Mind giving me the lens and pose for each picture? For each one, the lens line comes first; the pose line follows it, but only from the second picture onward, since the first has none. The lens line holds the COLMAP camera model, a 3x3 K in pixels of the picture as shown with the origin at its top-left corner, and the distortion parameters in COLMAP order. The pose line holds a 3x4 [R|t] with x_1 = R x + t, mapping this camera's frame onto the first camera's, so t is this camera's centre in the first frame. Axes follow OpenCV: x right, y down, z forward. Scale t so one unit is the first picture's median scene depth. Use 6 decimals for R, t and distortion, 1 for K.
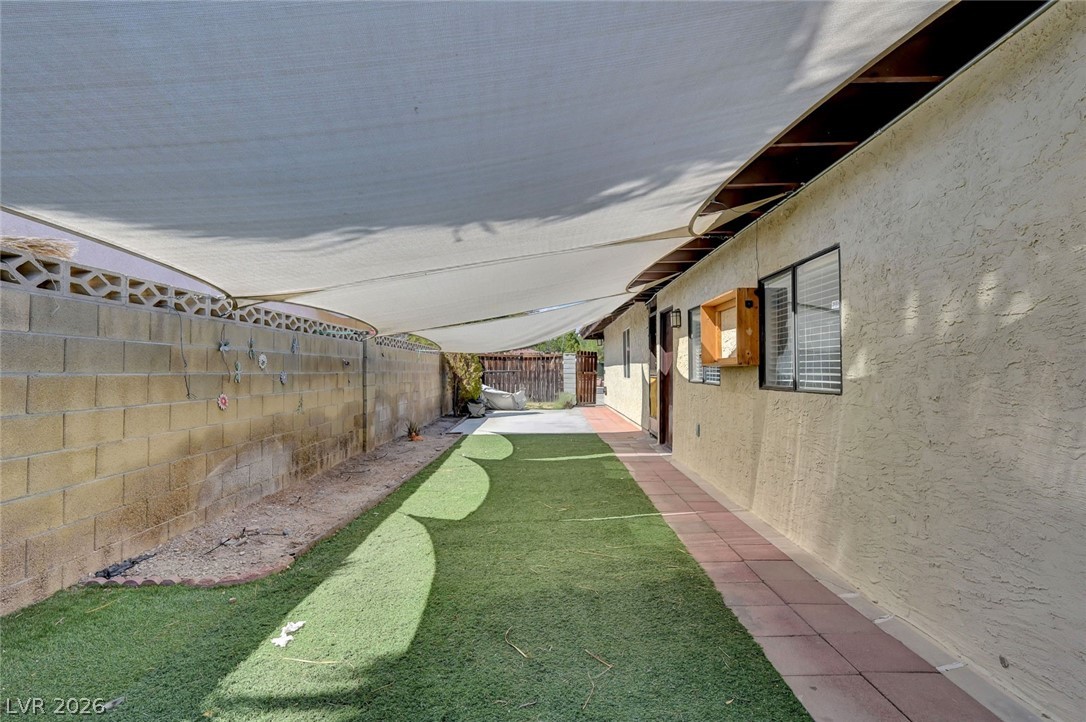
lens RADIAL K [[532.0, 0, 543.0], [0, 532.0, 361.0], [0, 0, 1]] dist [-0.000027, -0.000007]
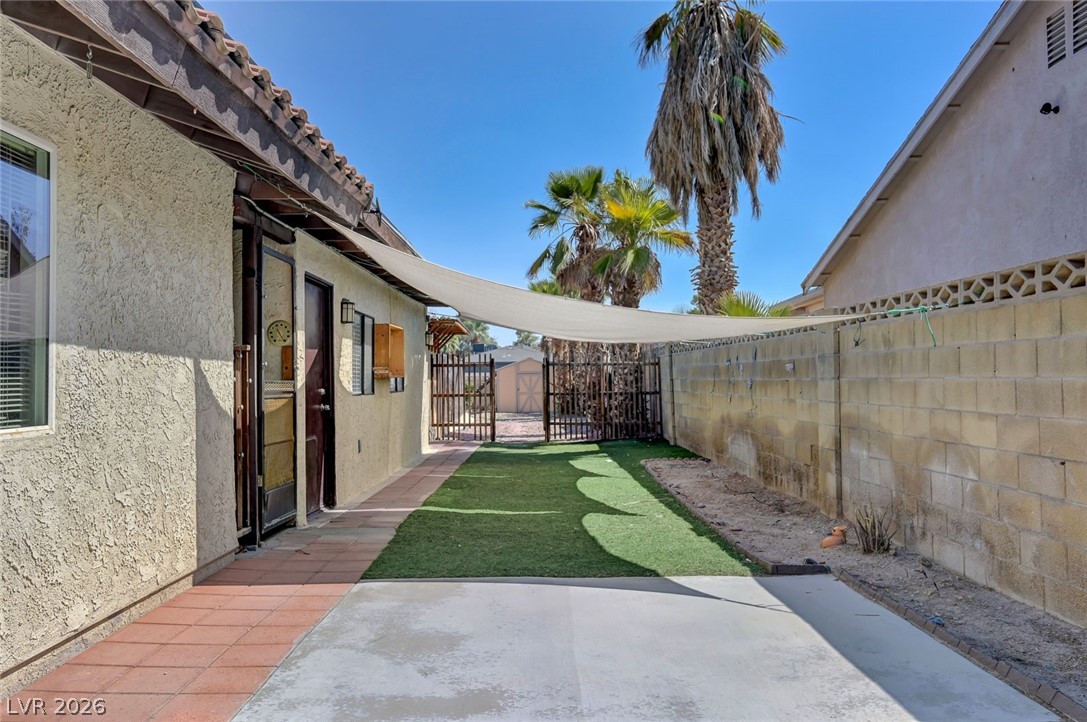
lens RADIAL K [[844.2, 0, 543.5], [0, 844.2, 361.0], [0, 0, 1]] dist [0.000767, 0.000286]
pose [[-0.999834, 0.011745, -0.013937, -0.002560], [0.012325, 0.999030, -0.042269, 0.016366], [0.013428, -0.042434, -0.999009, 0.842286]]
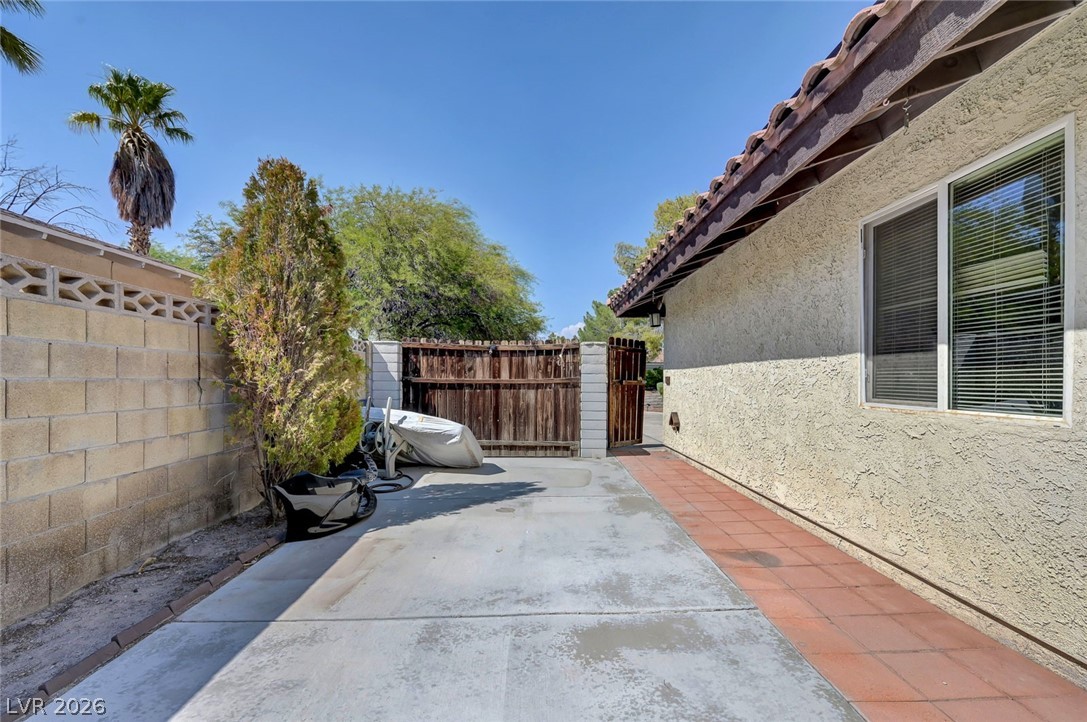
lens RADIAL K [[465.5, 0, 546.7], [0, 465.5, 378.5], [0, 0, 1]] dist [0.000139, 0.000011]
pose [[0.999551, 0.003693, 0.029741, -0.006338], [-0.004176, 0.999860, 0.016198, 0.012124], [-0.029677, -0.016315, 0.999426, 0.568524]]
